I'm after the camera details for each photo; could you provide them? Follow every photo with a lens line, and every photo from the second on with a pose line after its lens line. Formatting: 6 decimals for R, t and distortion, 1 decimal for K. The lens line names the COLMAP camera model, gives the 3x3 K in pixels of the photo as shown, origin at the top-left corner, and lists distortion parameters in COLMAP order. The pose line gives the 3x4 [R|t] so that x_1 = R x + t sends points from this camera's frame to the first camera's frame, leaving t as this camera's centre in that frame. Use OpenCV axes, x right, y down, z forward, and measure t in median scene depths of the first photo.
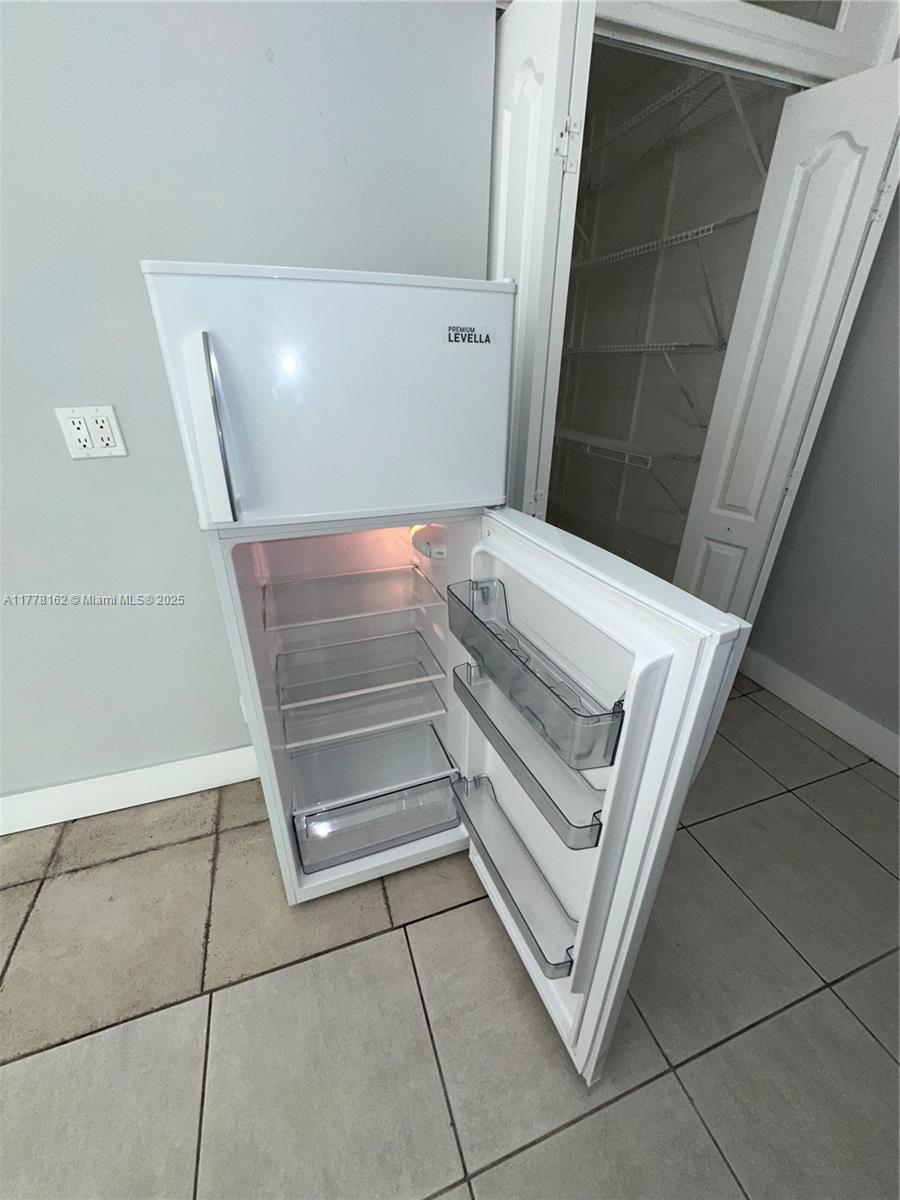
lens RADIAL K [[479.8, 0, 450.0], [0, 479.8, 600.0], [0, 0, 1]] dist [-0.001039, -0.000032]
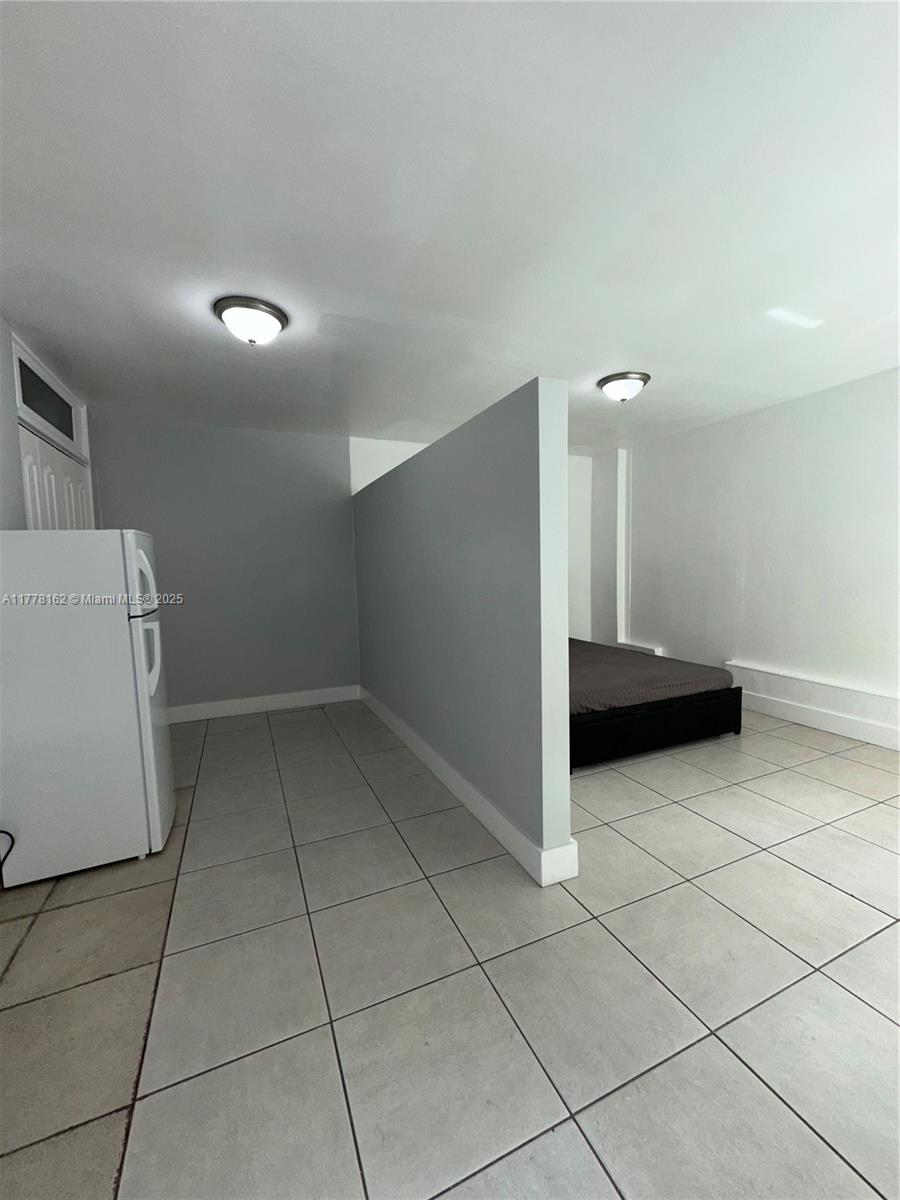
lens RADIAL K [[486.3, 0, 450.0], [0, 486.3, 600.0], [0, 0, 1]] dist [-0.016146, -0.000144]
pose [[-0.079303, -0.083932, 0.993311, -1.795616], [0.463123, 0.879281, 0.111271, 0.149360], [-0.882739, 0.468850, -0.030859, -0.252844]]
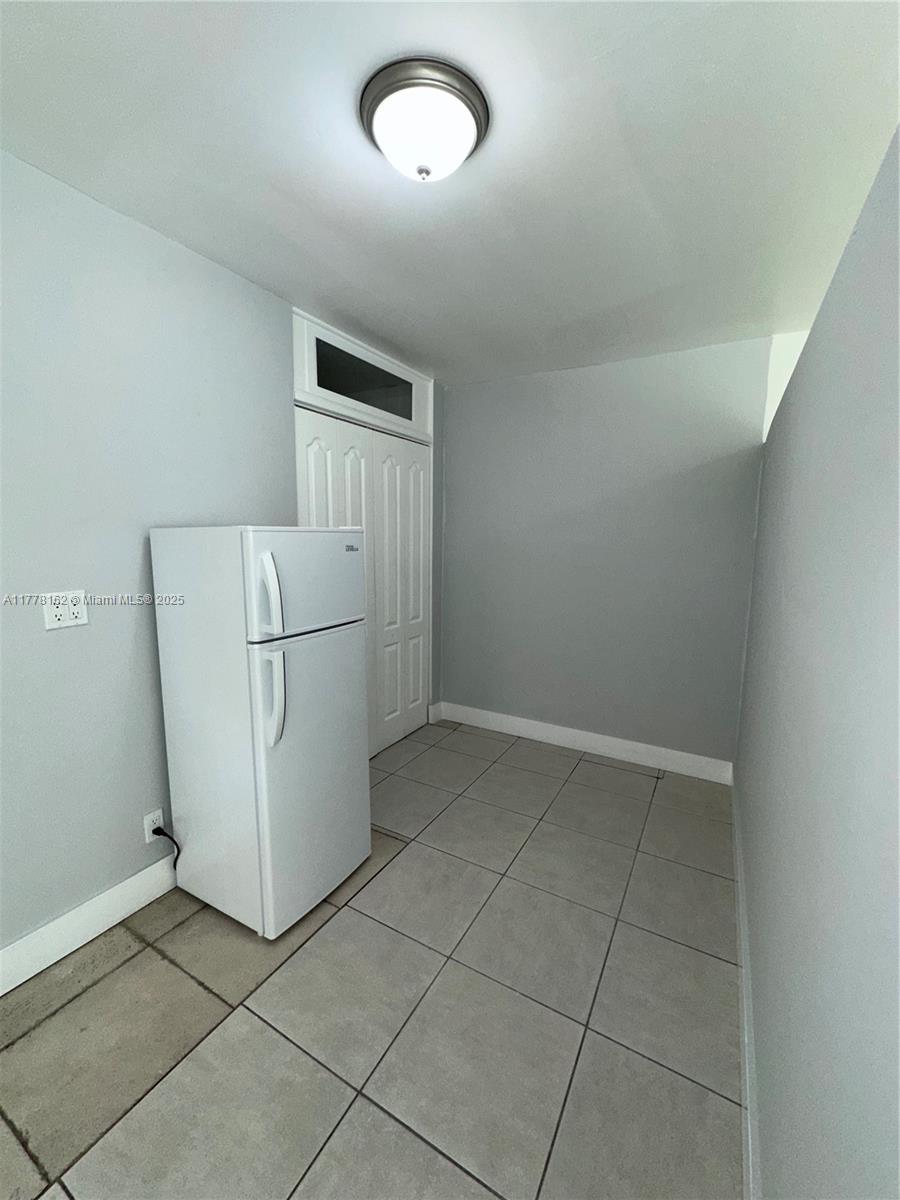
lens RADIAL K [[477.5, 0, 450.1], [0, 477.5, 602.4], [0, 0, 1]] dist [0.014172, -0.000020]
pose [[0.757508, -0.092187, 0.646284, -0.648324], [0.287951, 0.935655, -0.204043, 0.183722], [-0.585889, 0.340662, 0.735312, -0.531441]]
